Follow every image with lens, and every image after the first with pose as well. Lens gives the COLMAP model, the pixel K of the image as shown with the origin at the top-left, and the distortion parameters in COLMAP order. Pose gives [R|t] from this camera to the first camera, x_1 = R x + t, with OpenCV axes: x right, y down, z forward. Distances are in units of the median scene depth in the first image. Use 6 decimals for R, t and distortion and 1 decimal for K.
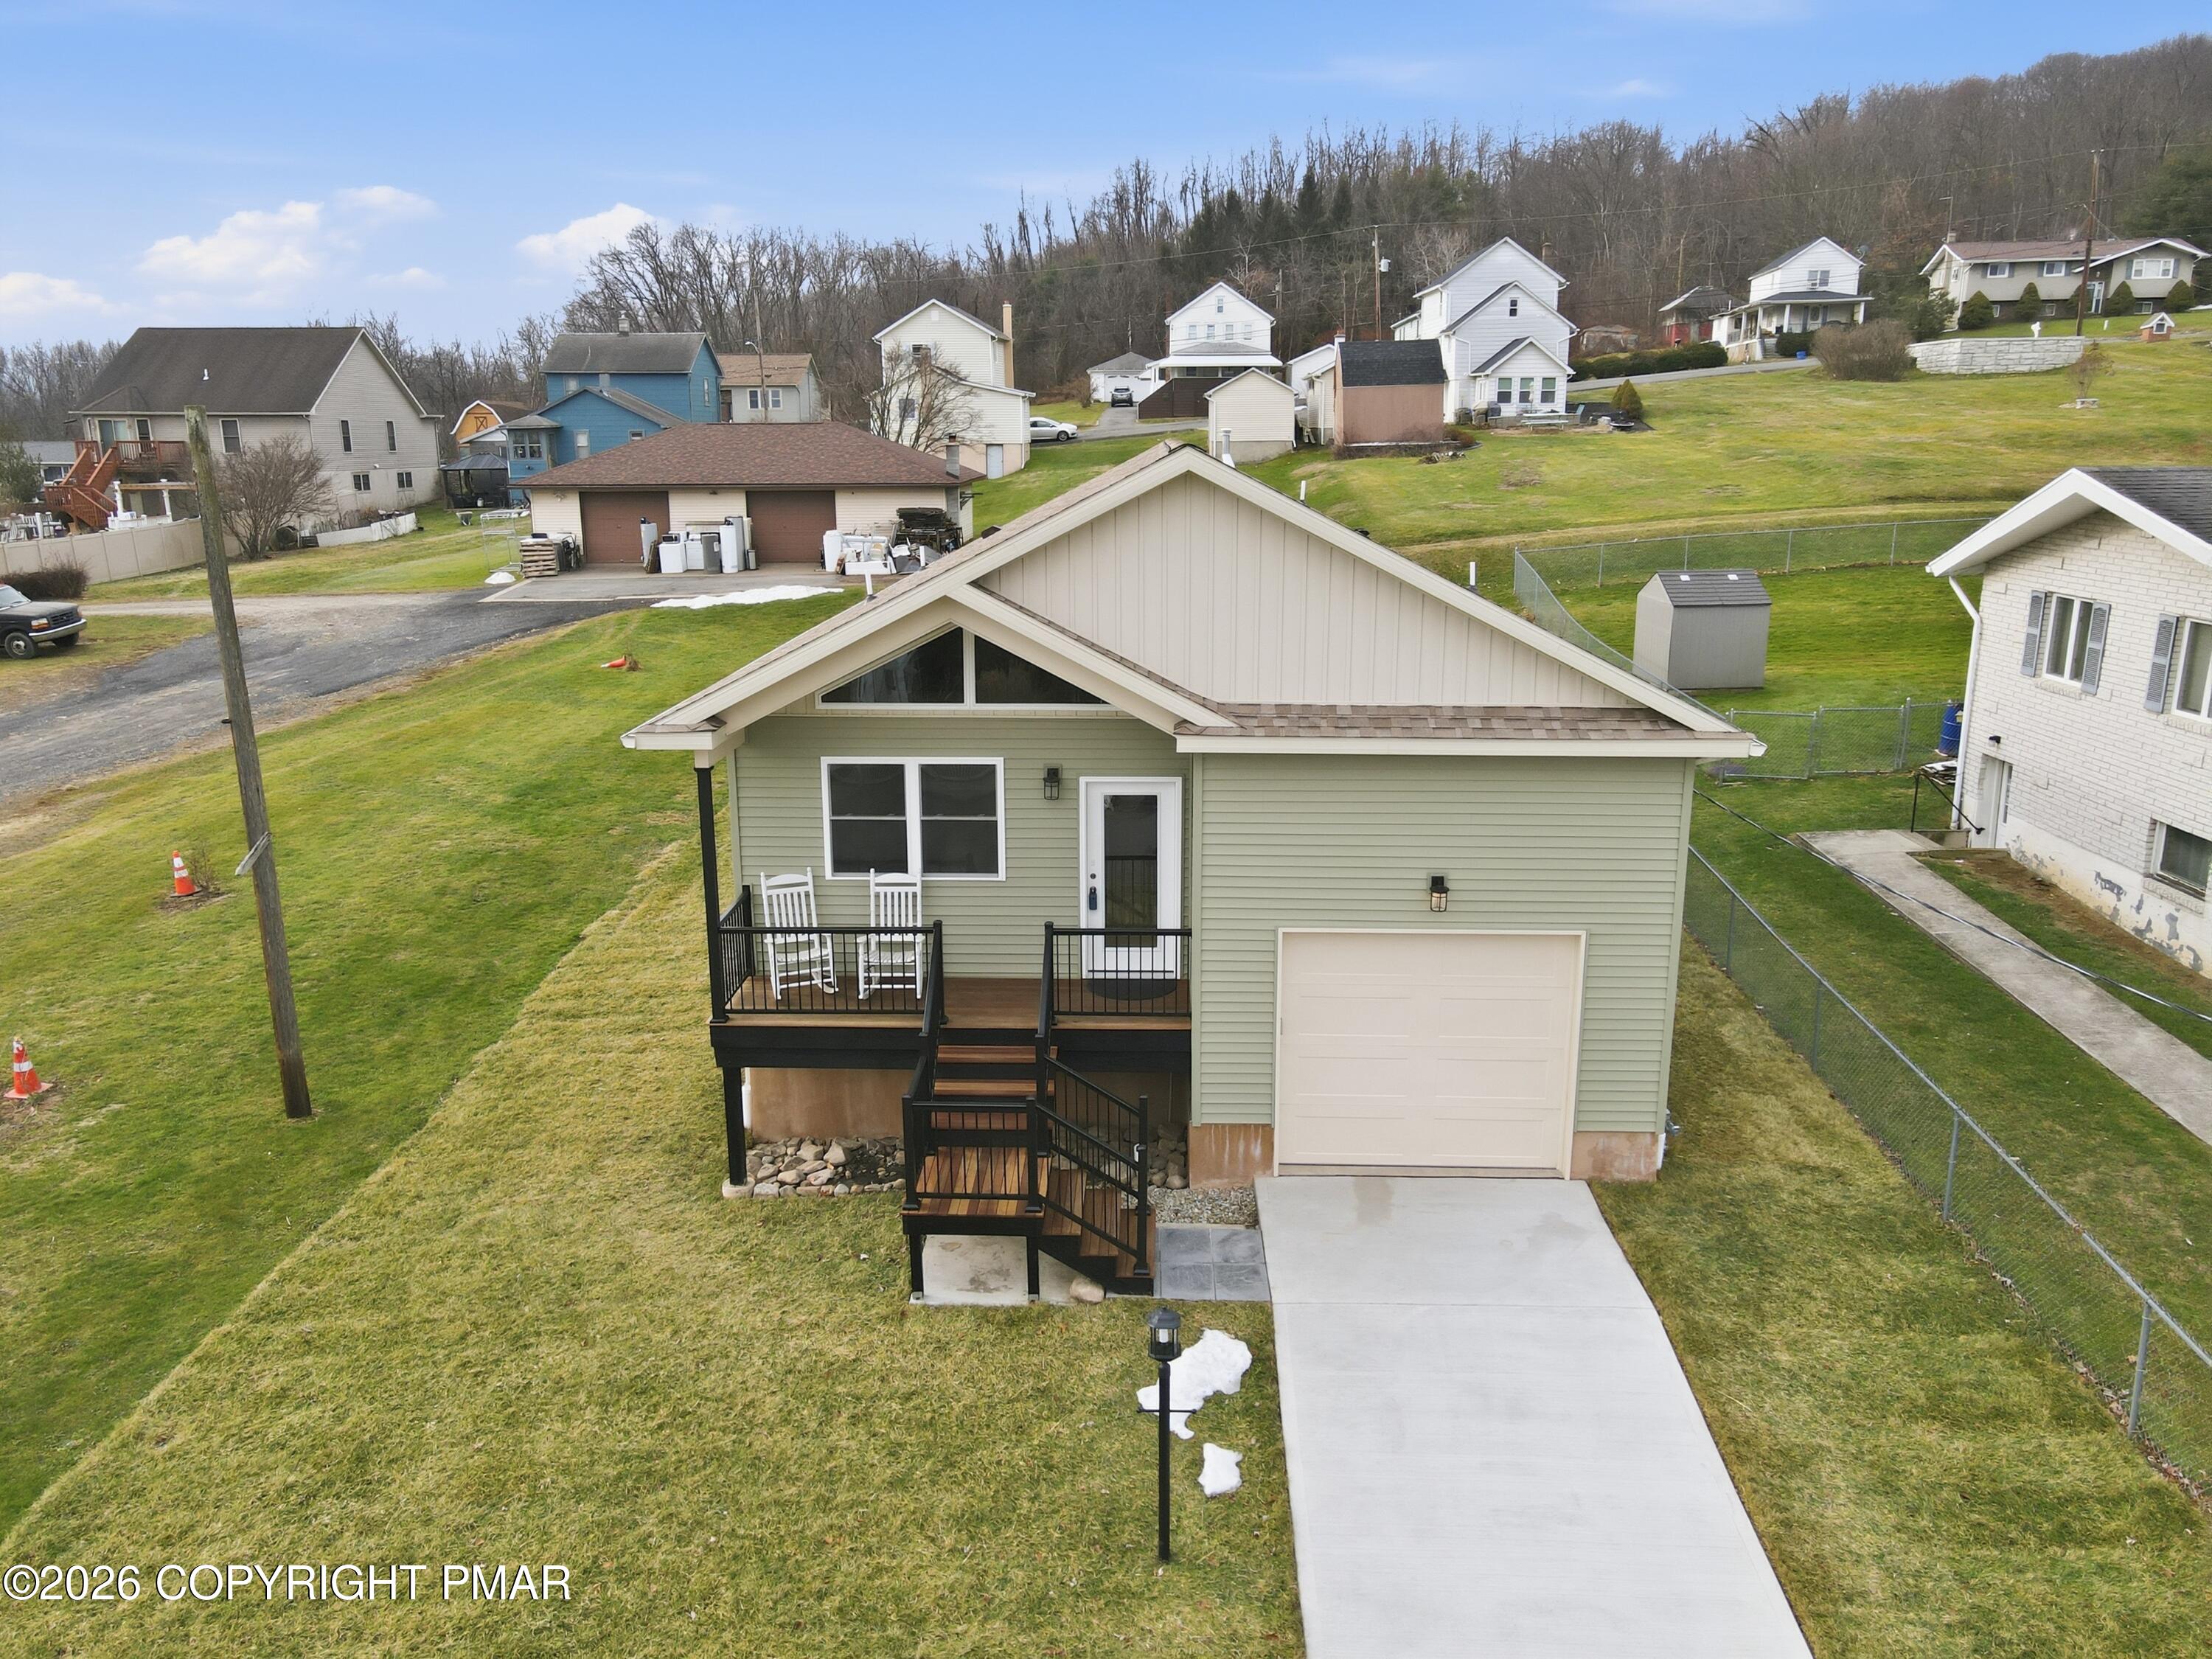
lens RADIAL K [[1624.3, 0, 1106.0], [0, 1624.3, 829.5], [0, 0, 1]] dist [0.002341, 0.026705]
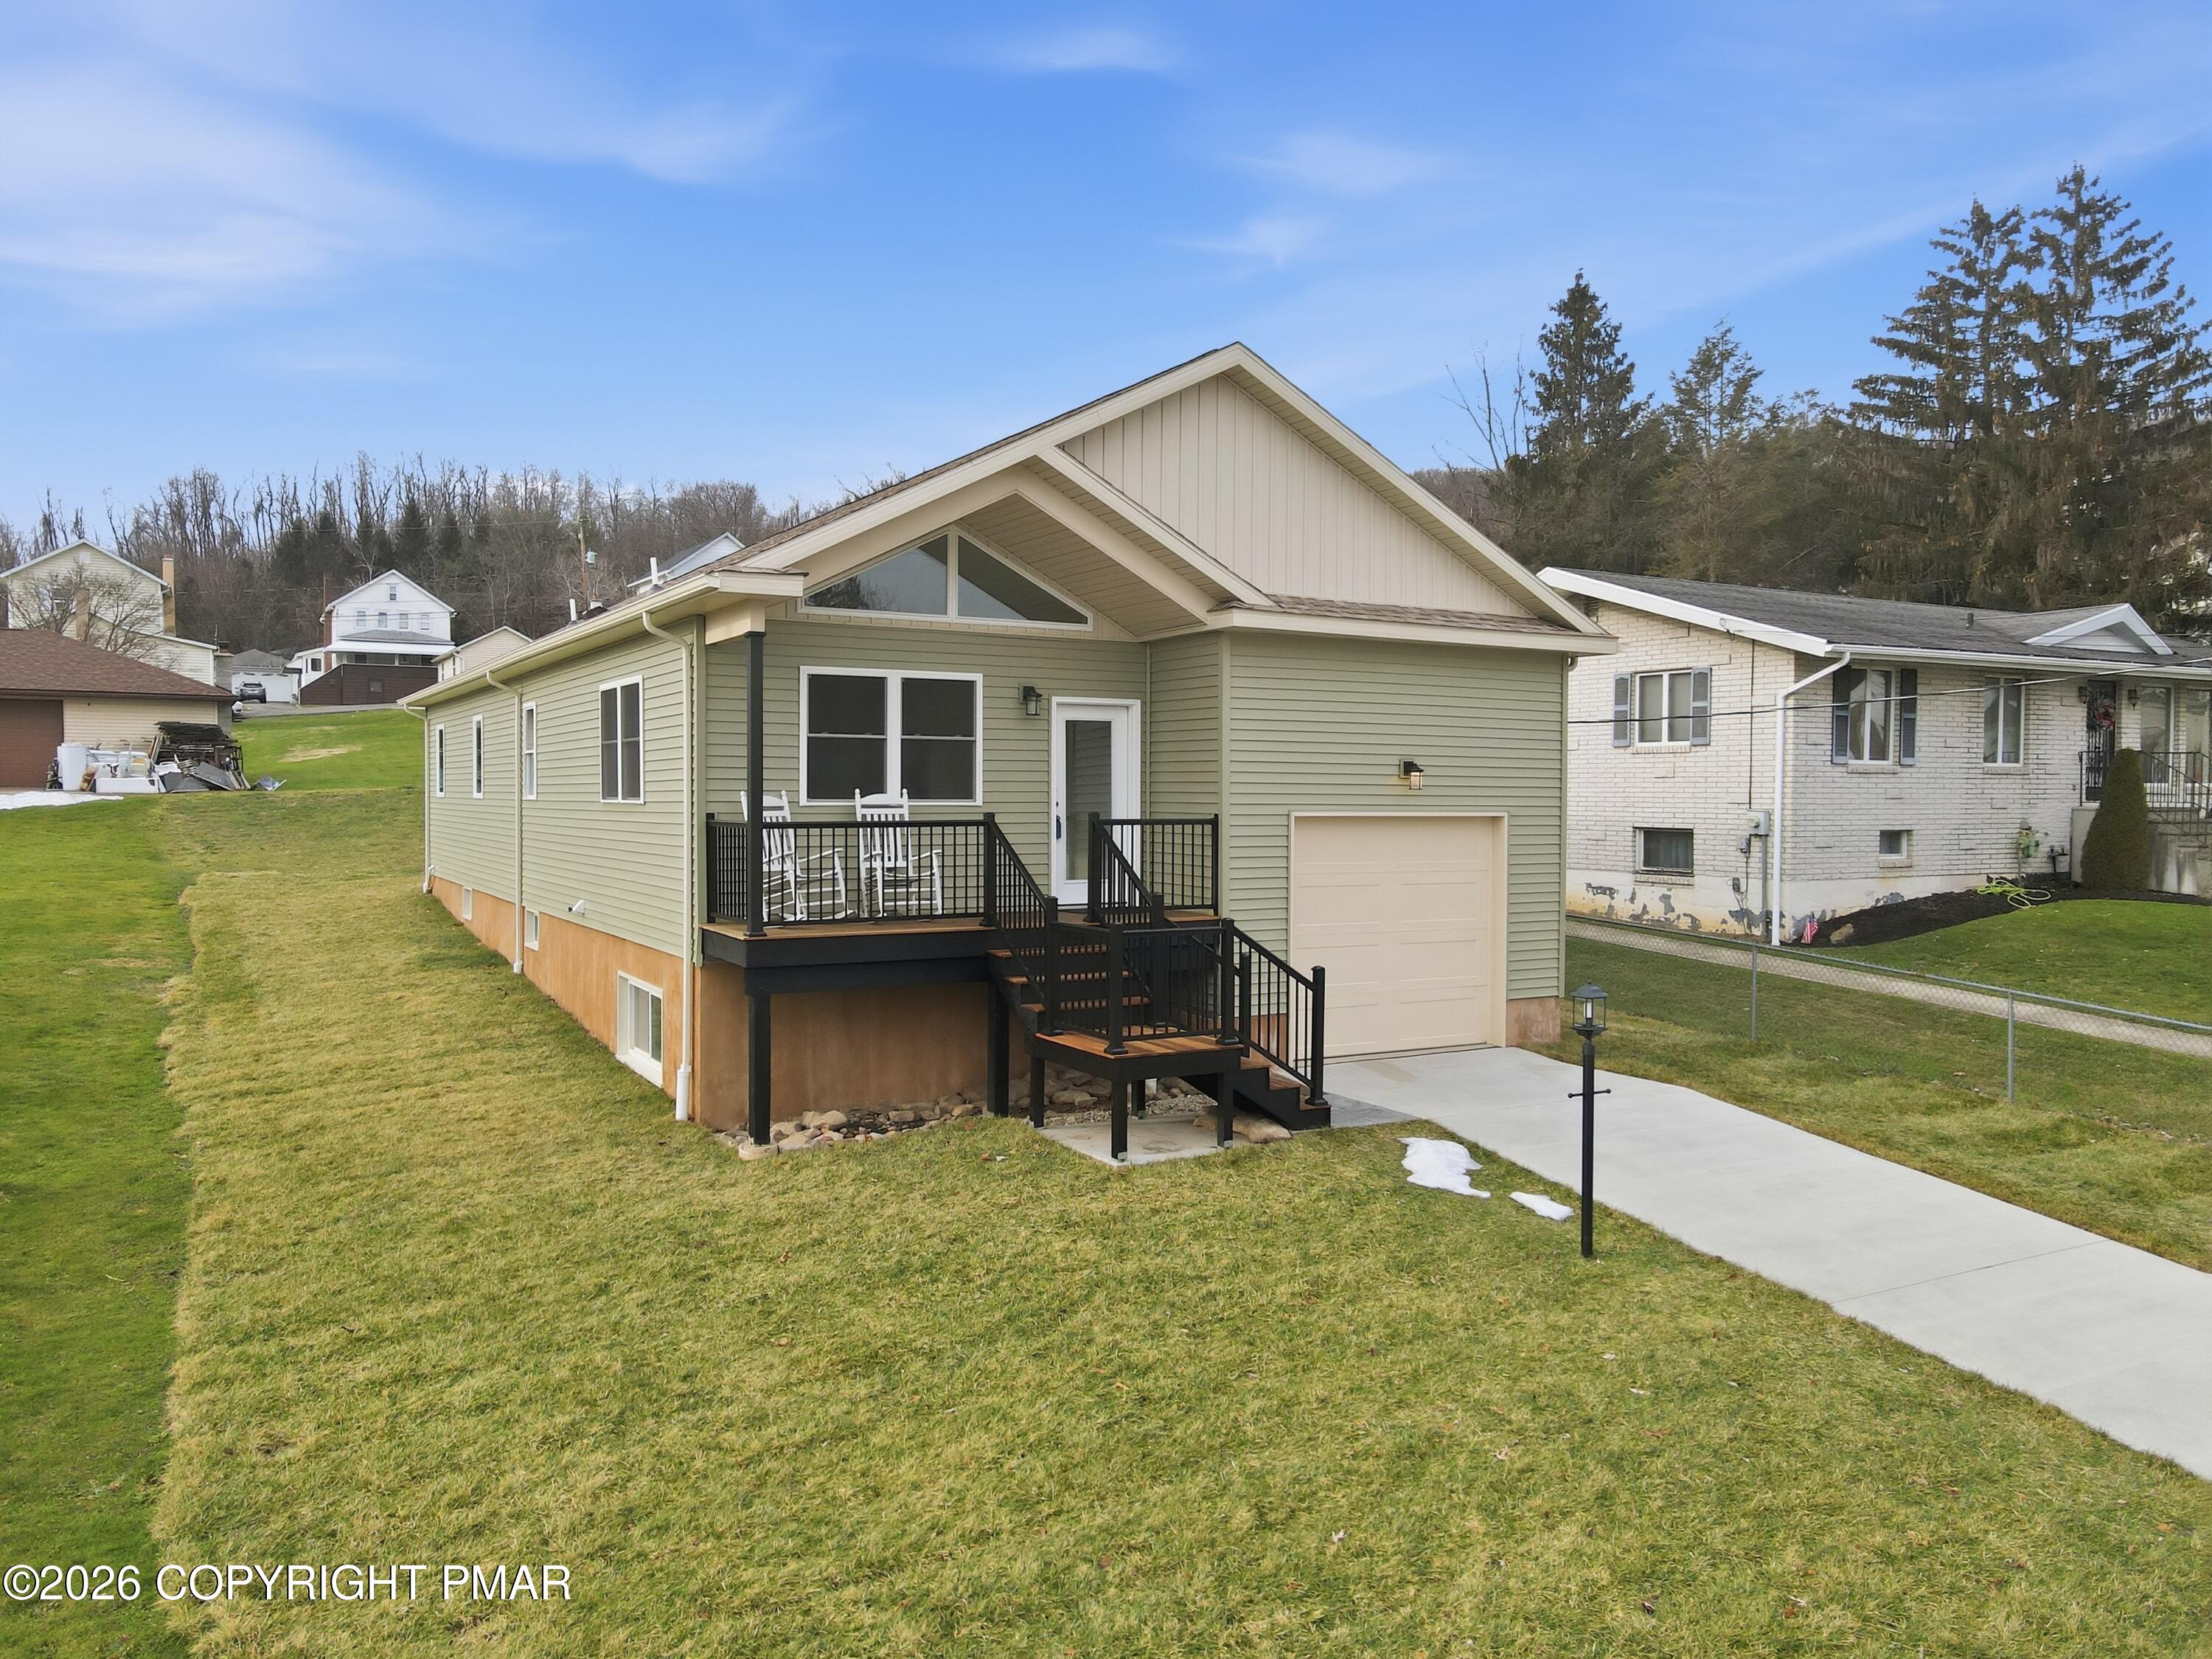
lens RADIAL K [[1624.3, 0, 1106.0], [0, 1624.3, 829.5], [0, 0, 1]] dist [0.002341, 0.026705]
pose [[0.851650, -0.005852, 0.524079, -0.499360], [0.118020, 0.976397, -0.180885, 0.226140], [-0.510651, 0.215902, 0.832239, 0.172695]]
